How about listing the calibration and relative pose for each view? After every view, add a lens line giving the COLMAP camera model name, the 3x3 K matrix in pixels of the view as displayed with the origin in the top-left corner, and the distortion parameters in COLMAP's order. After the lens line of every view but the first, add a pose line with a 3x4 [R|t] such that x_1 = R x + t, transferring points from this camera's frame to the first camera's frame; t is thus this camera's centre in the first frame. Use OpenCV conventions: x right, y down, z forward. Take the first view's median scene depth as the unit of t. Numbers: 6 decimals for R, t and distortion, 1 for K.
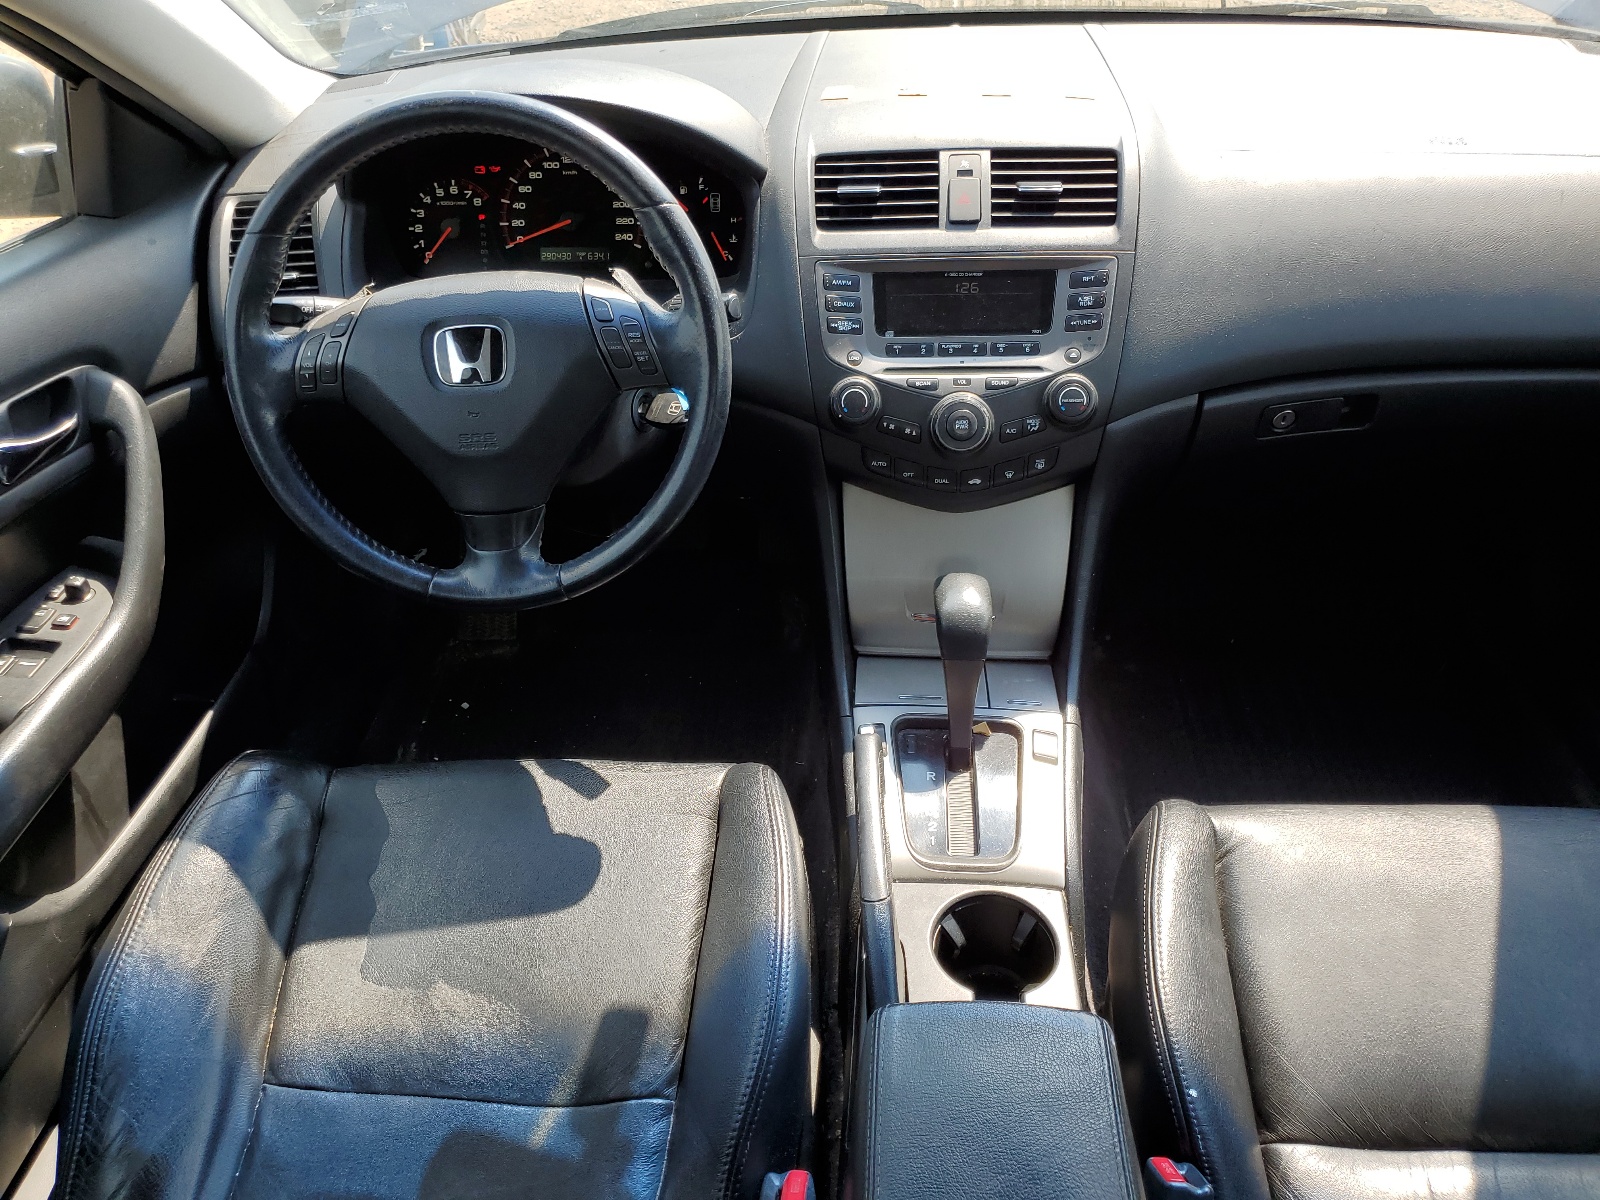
lens RADIAL K [[1179.1, 0, 798.0], [0, 1179.1, 604.9], [0, 0, 1]] dist [-0.027610, -0.005970]
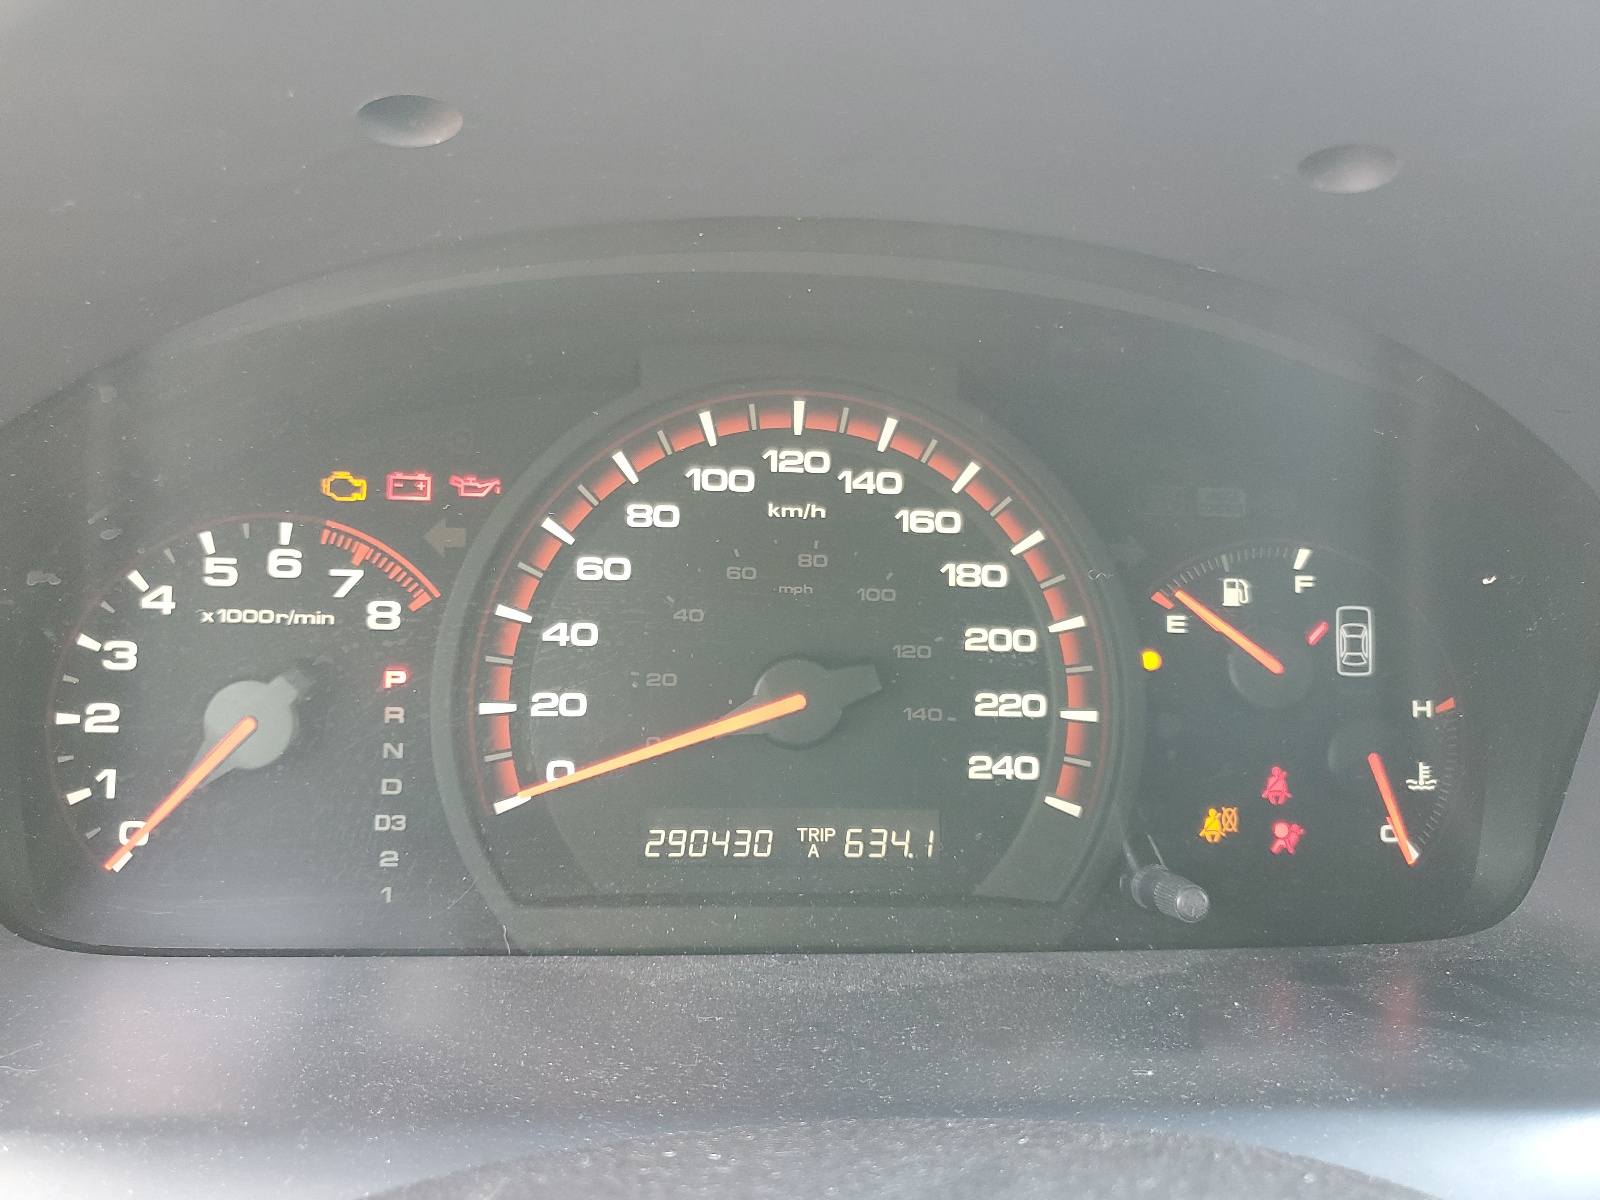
lens RADIAL K [[1179.1, 0, 806.1], [0, 1179.1, 599.1], [0, 0, 1]] dist [-0.027610, -0.005970]
pose [[0.986690, 0.026084, 0.160510, -0.228328], [0.033602, 0.933046, -0.358186, -0.260121], [-0.159106, 0.358811, 0.919750, 0.770677]]
